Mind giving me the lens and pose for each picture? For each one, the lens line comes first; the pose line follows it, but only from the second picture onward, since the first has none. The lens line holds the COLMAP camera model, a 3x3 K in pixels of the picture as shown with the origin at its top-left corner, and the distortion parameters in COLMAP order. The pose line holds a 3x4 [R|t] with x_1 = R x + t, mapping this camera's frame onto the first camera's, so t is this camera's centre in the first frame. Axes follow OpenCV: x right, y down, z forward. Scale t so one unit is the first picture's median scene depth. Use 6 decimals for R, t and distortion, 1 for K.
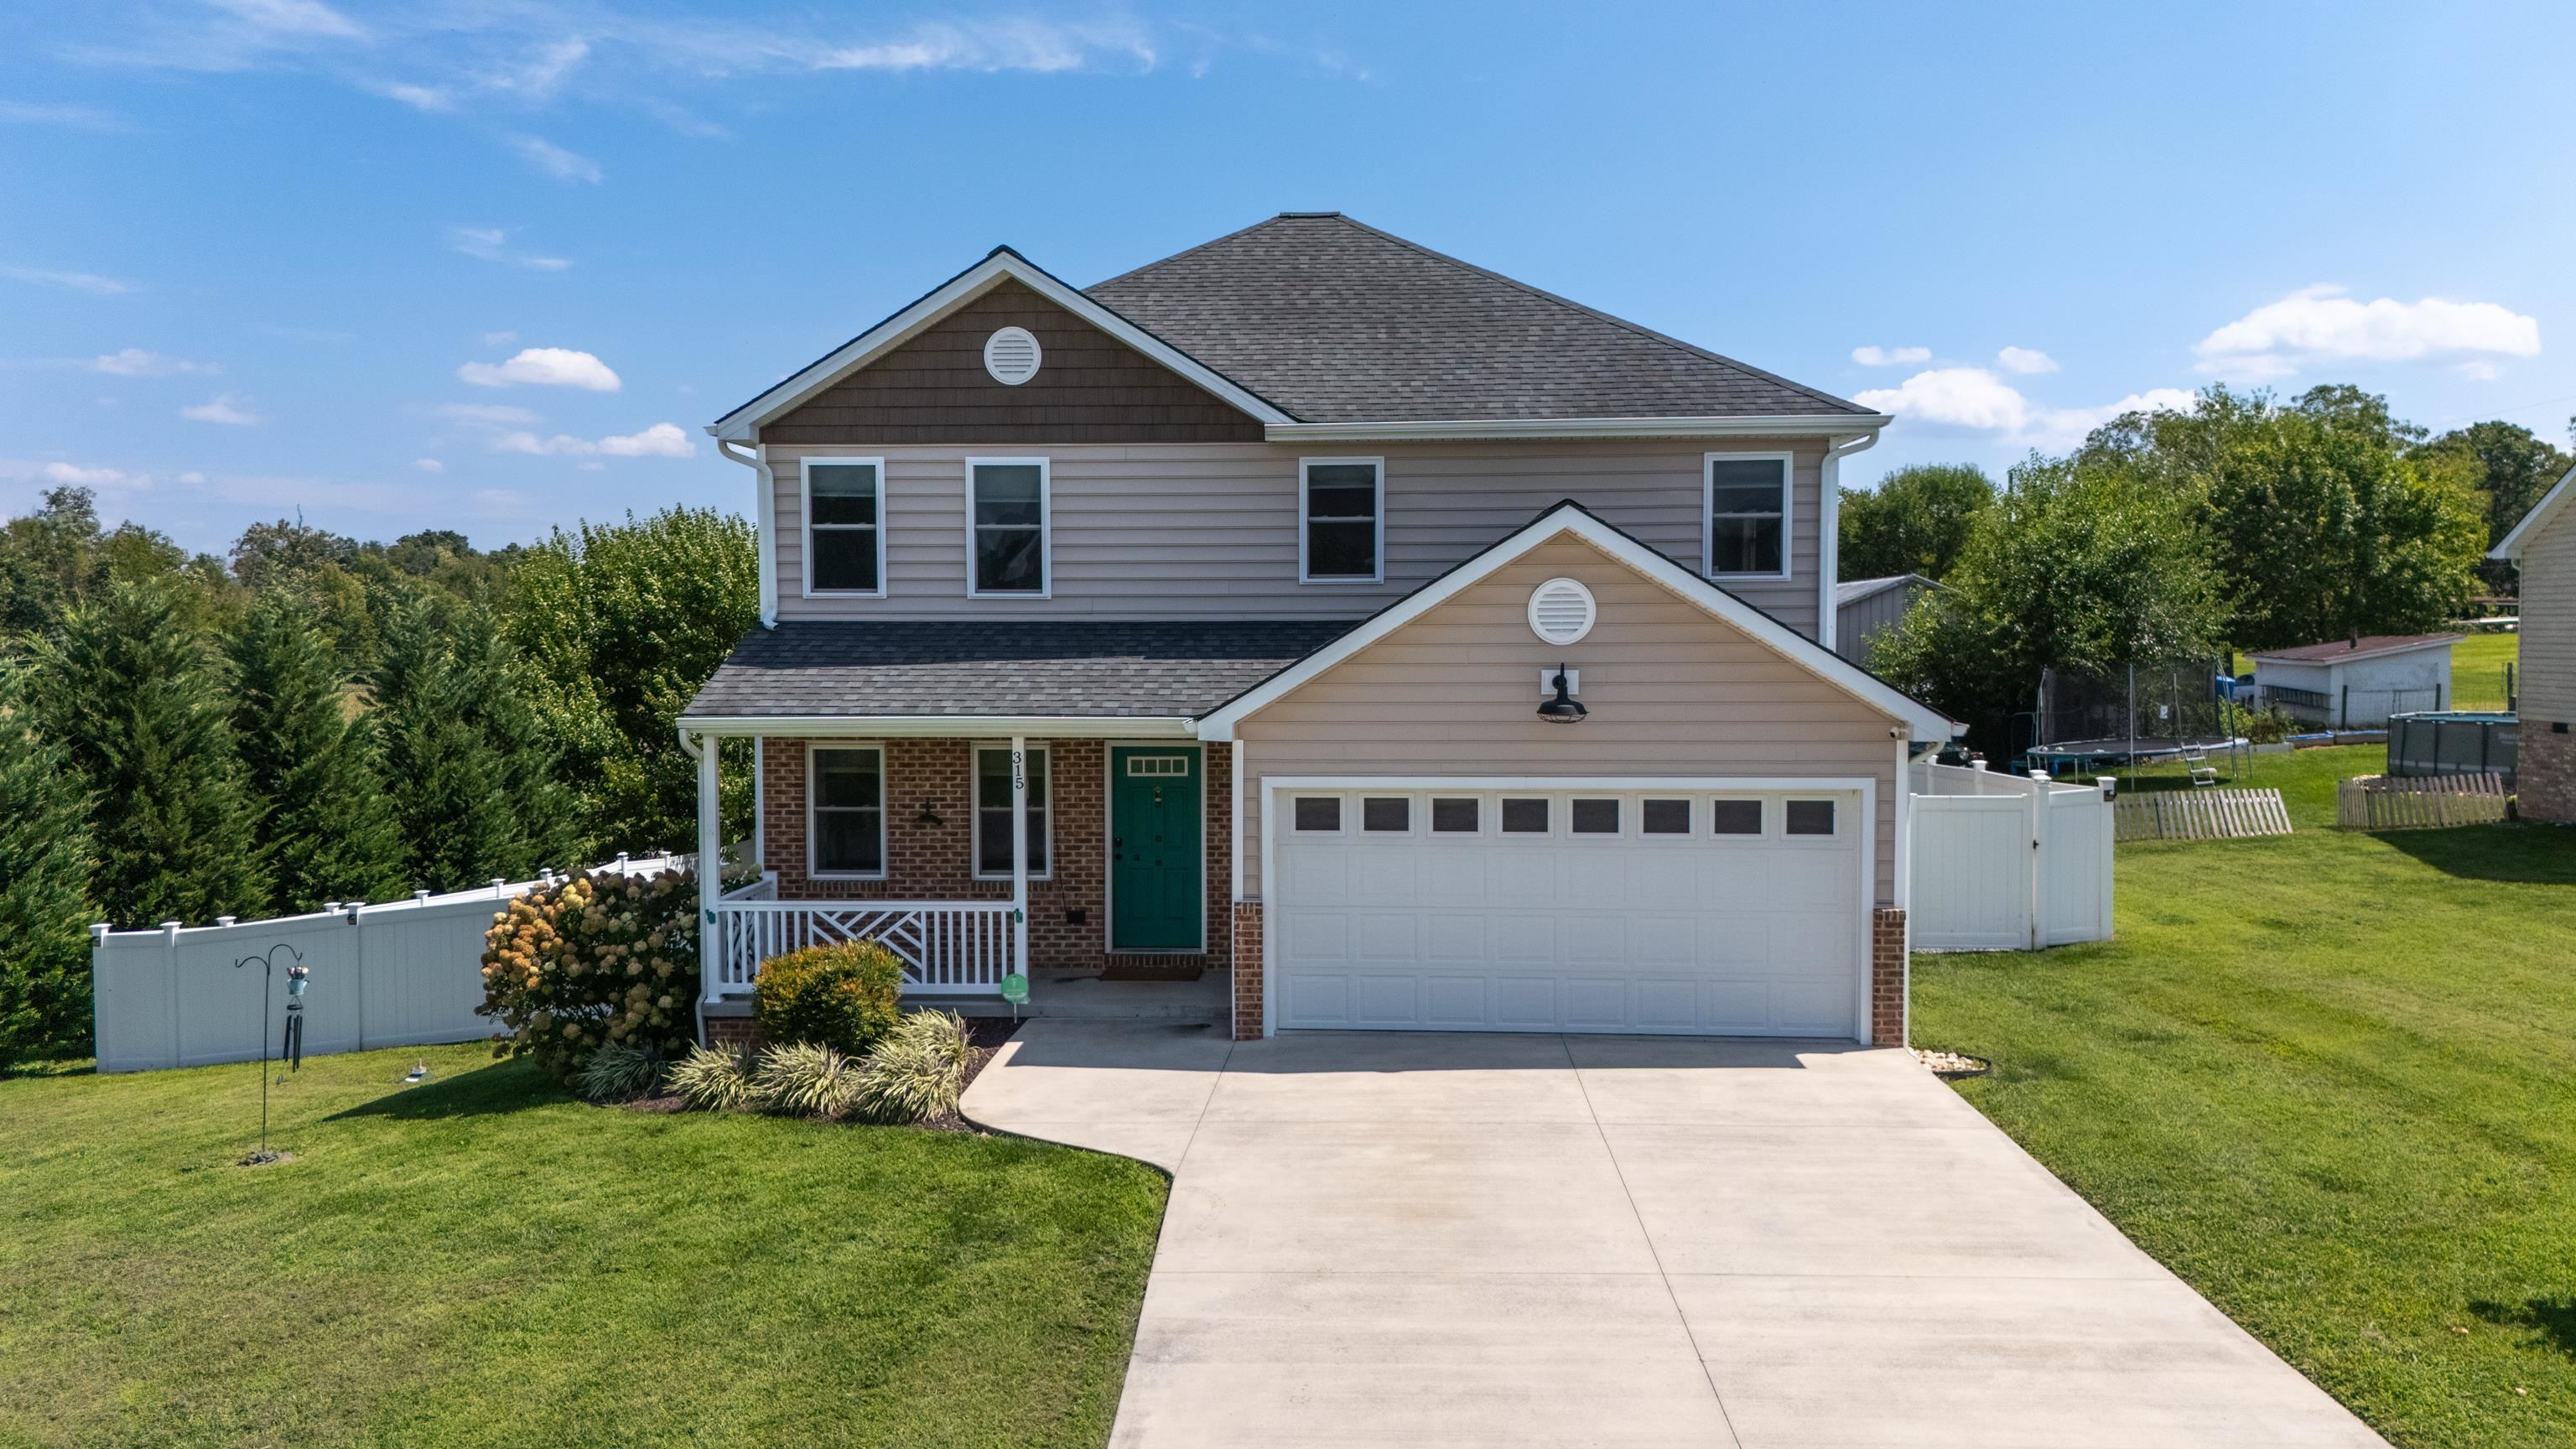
lens RADIAL K [[1904.2, 0, 1293.5], [0, 1904.2, 730.5], [0, 0, 1]] dist [0.070062, -0.066735]
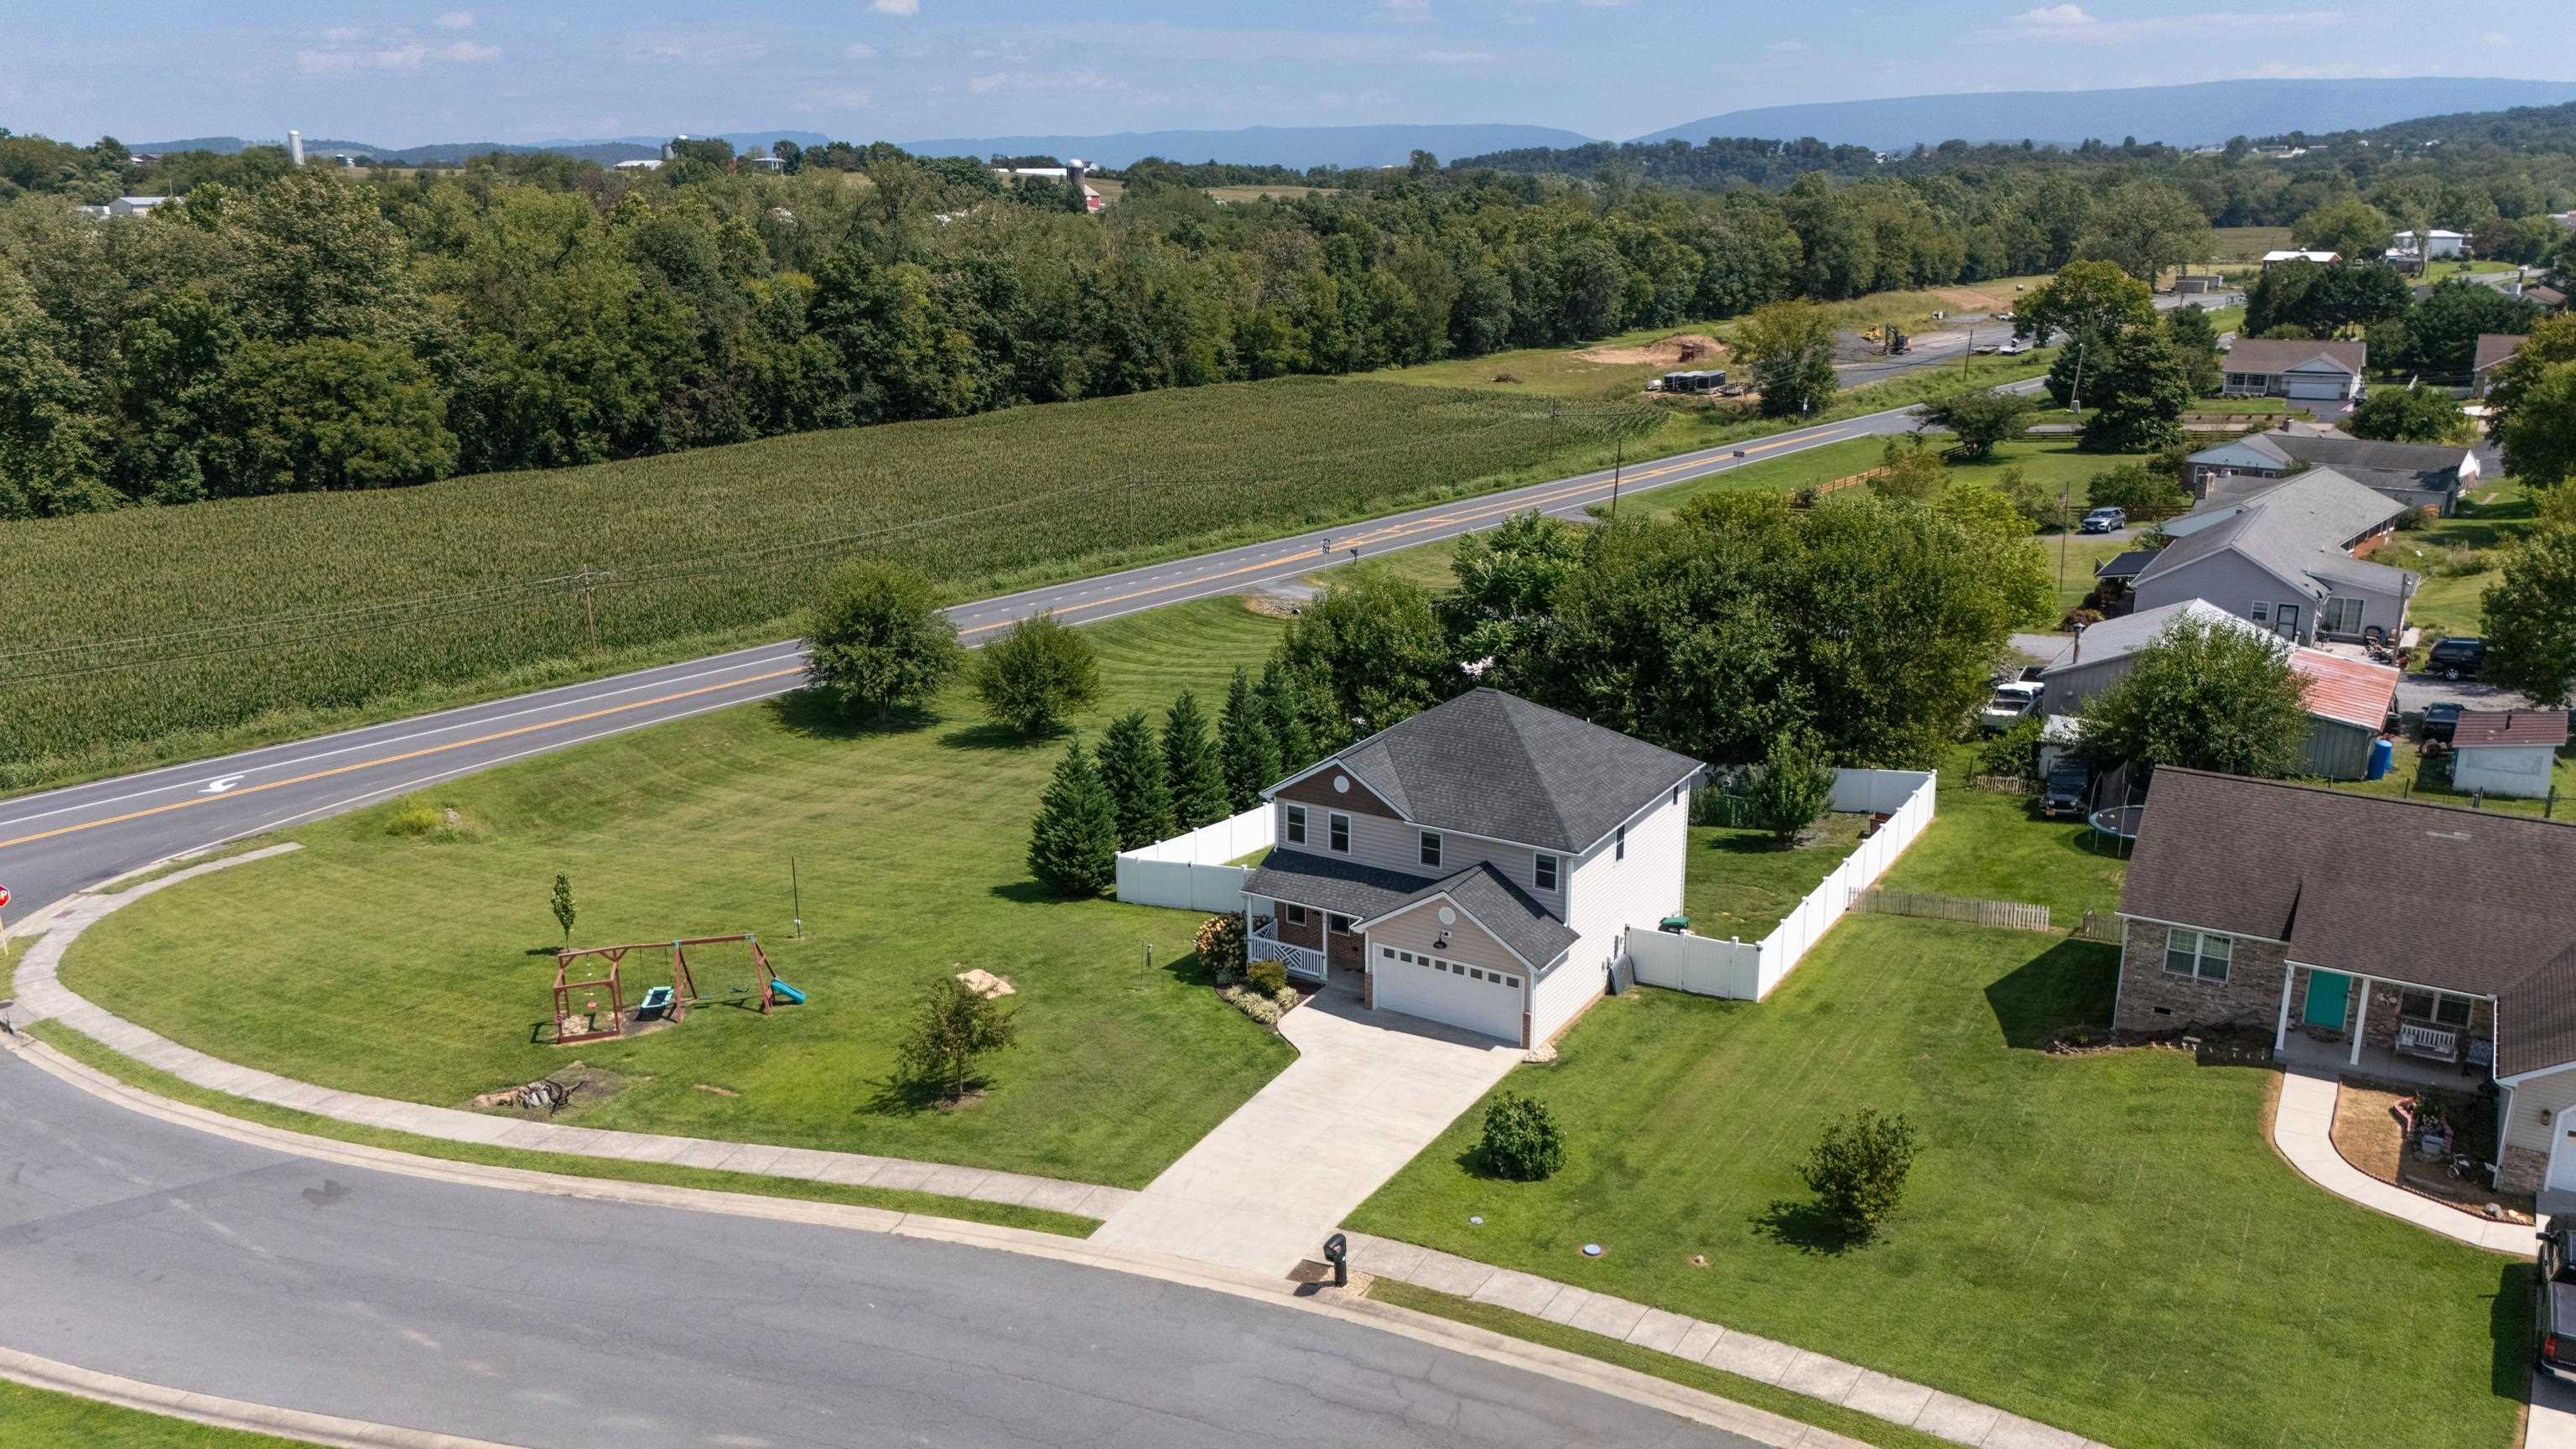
lens RADIAL K [[1904.2, 0, 1286.1], [0, 1904.2, 674.2], [0, 0, 1]] dist [0.070062, -0.066735]
pose [[0.880144, 0.116420, -0.460209, 1.276131], [-0.022317, 0.978536, 0.204862, -1.068532], [0.474182, -0.170038, 0.863851, -1.871578]]
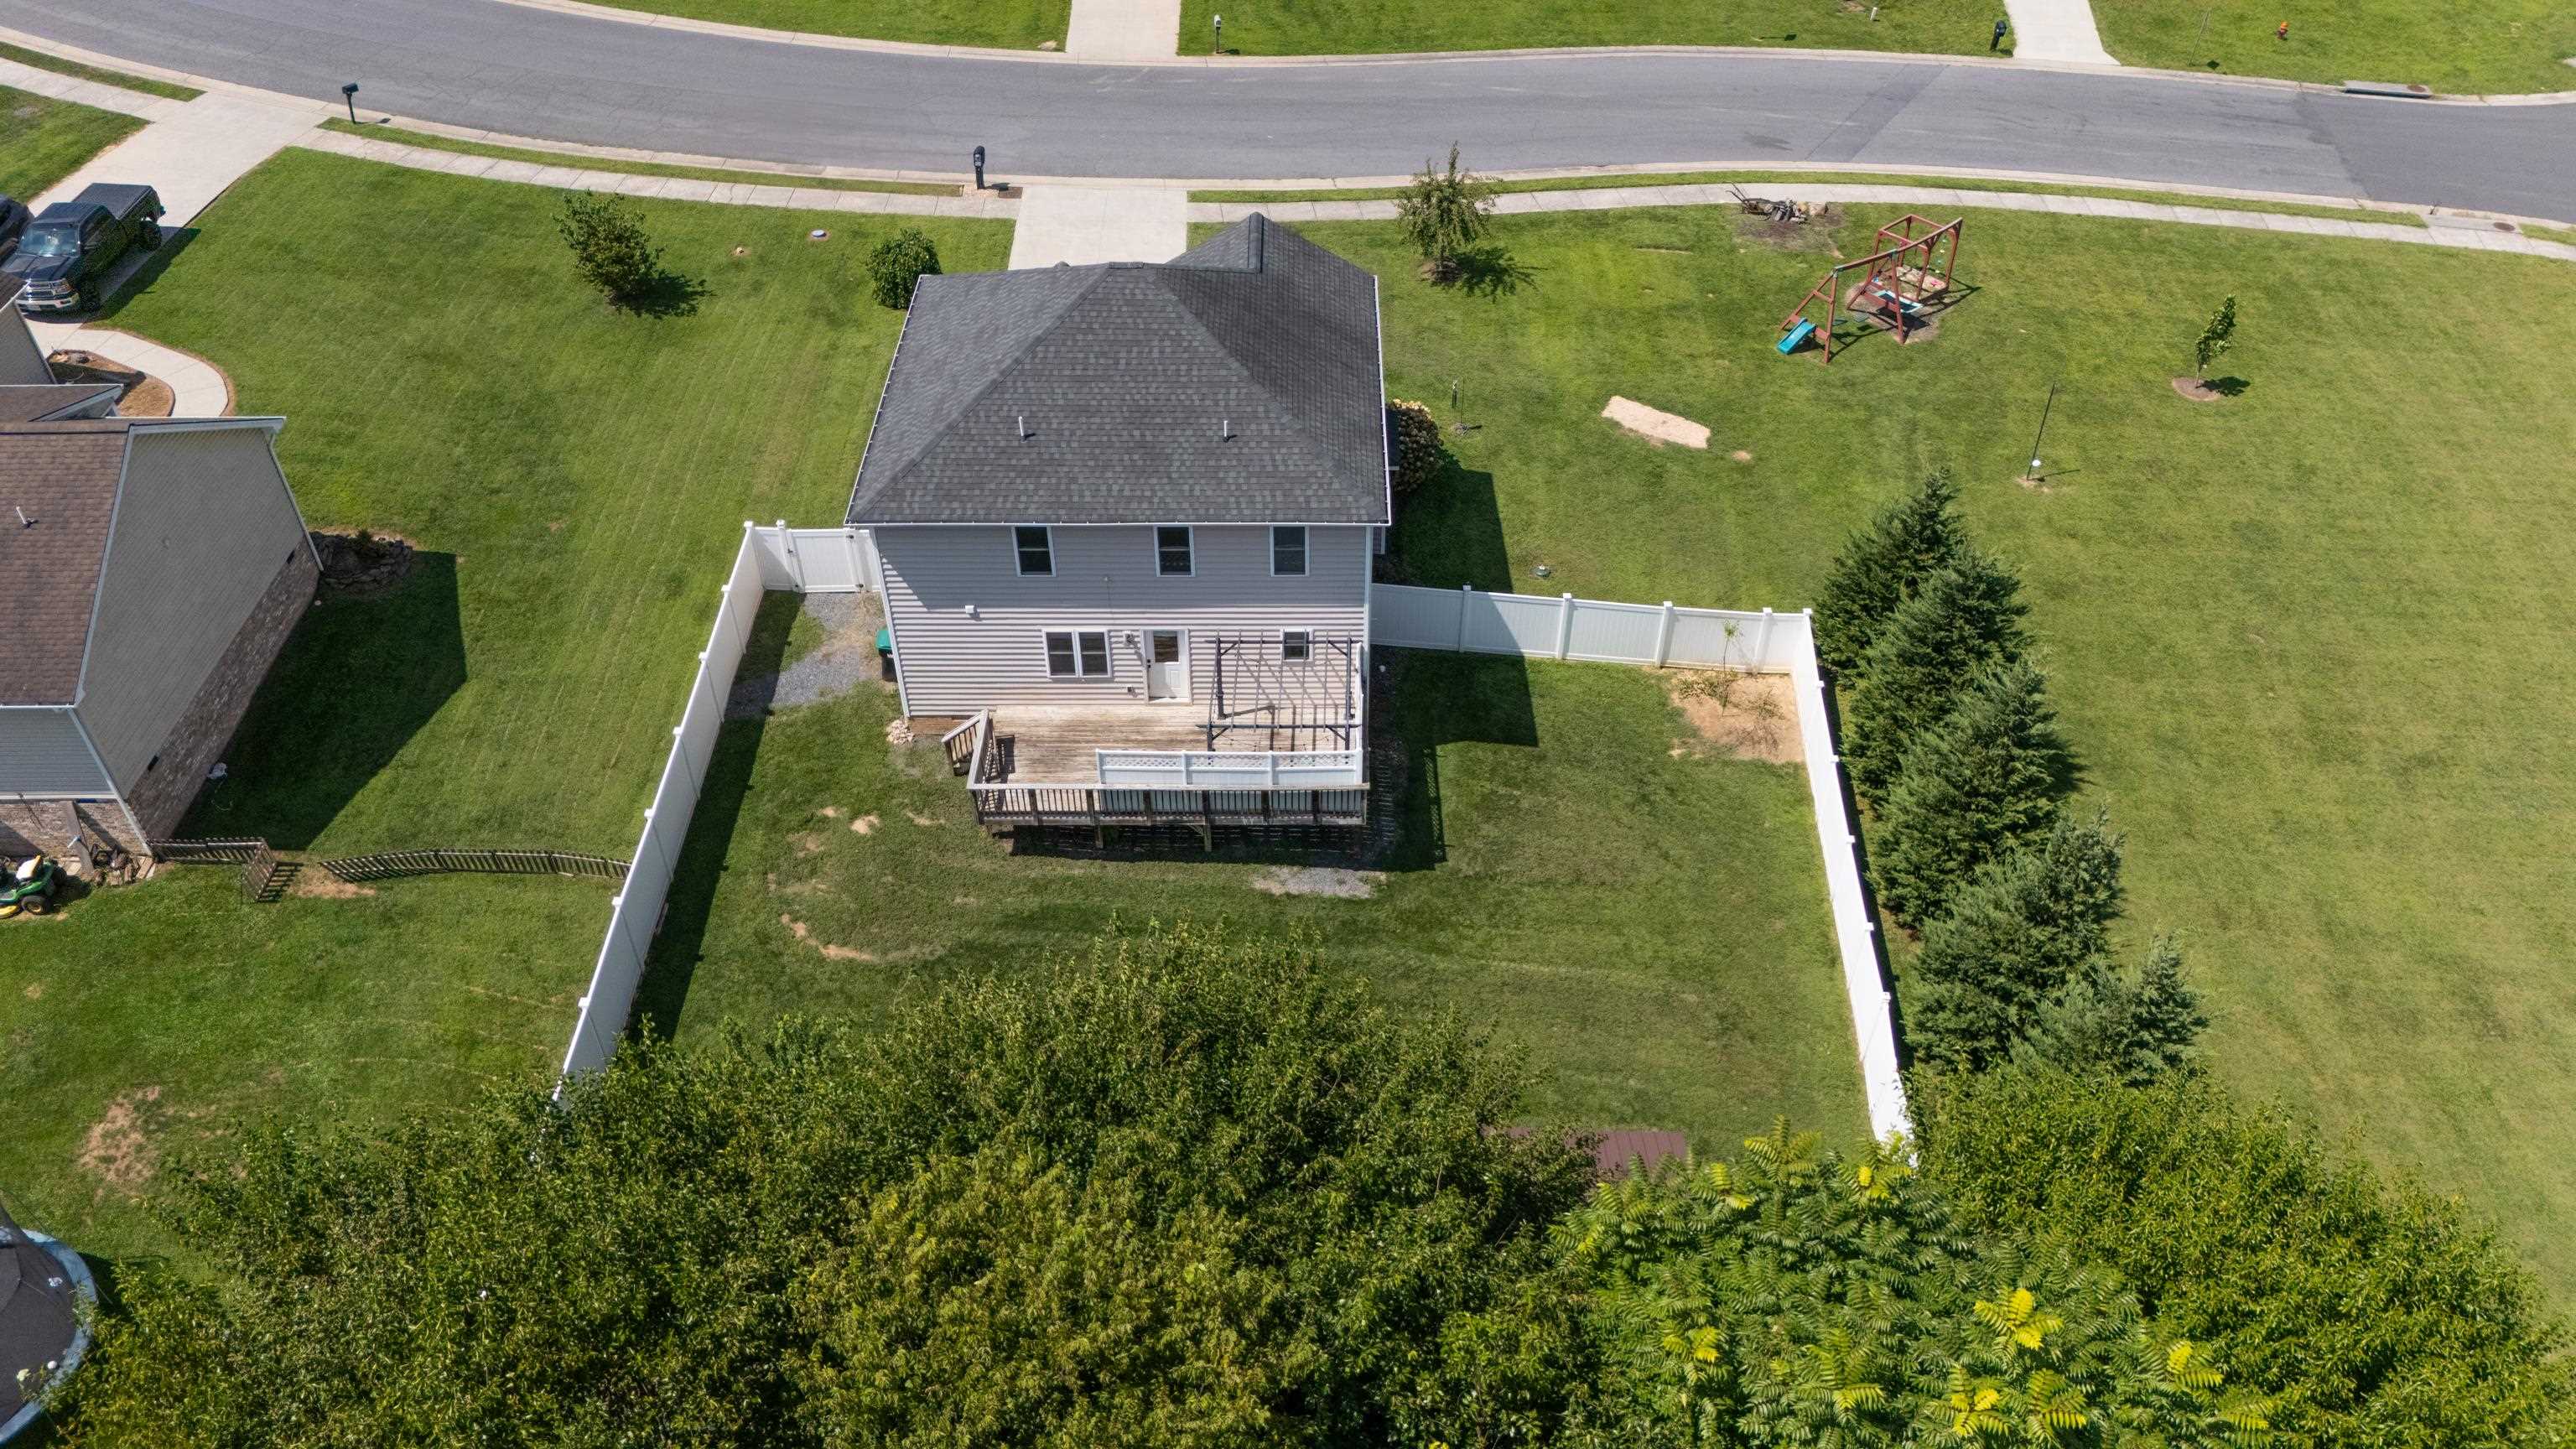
lens RADIAL K [[1904.2, 0, 1276.5], [0, 1904.2, 724.3], [0, 0, 1]] dist [0.070062, -0.066735]
pose [[-0.998713, 0.040472, -0.030558, -0.070507], [0.007911, 0.719539, 0.694407, -1.522327], [0.050092, 0.693271, -0.718934, 3.292145]]
